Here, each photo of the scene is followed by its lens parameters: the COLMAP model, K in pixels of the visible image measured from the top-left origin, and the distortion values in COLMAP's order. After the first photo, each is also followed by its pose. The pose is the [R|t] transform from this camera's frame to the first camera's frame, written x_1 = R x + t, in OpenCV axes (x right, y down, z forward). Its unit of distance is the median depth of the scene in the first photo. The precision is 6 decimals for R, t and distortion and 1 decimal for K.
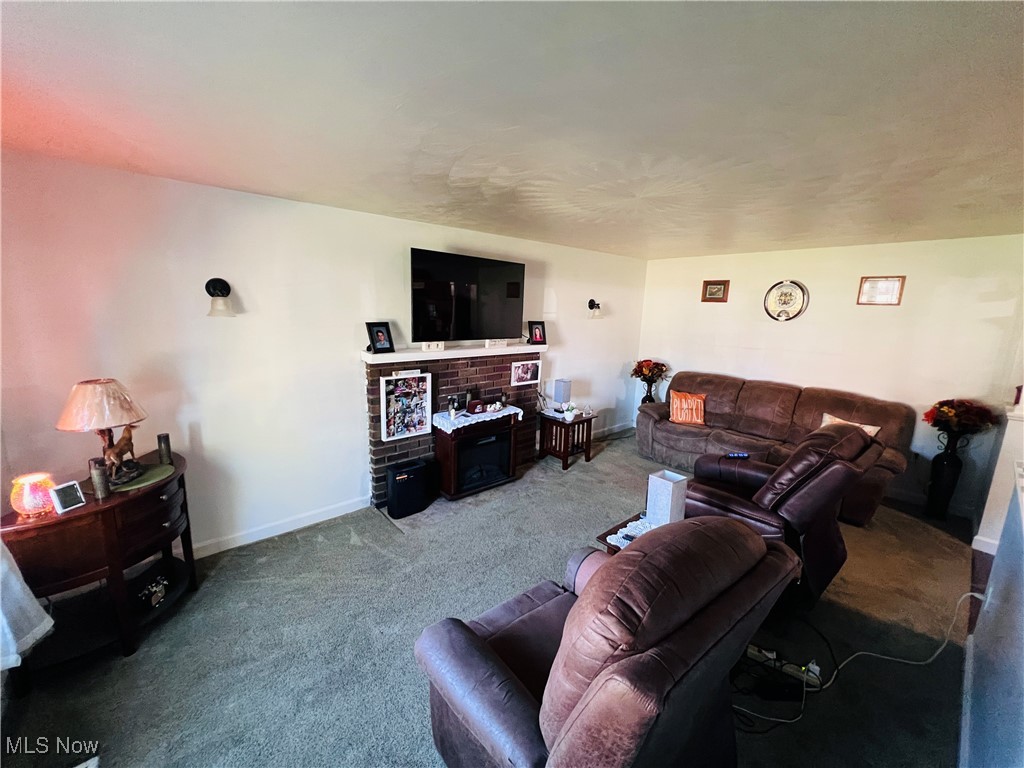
lens RADIAL K [[408.6, 0, 515.4], [0, 408.6, 385.4], [0, 0, 1]] dist [-0.000169, 0.000430]
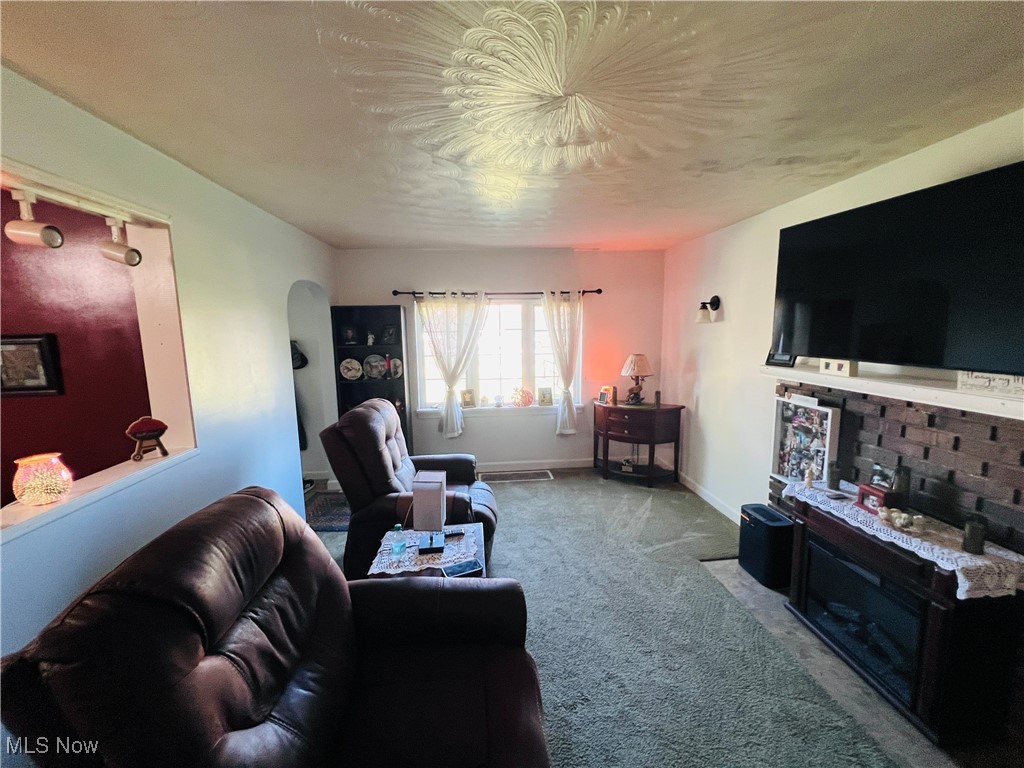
lens RADIAL K [[408.6, 0, 512.7], [0, 408.6, 380.9], [0, 0, 1]] dist [-0.000169, 0.000430]
pose [[-0.588582, 0.084616, -0.803997, 0.546737], [-0.155906, 0.963959, 0.215585, -0.122706], [0.793262, 0.252238, -0.554176, 0.883563]]
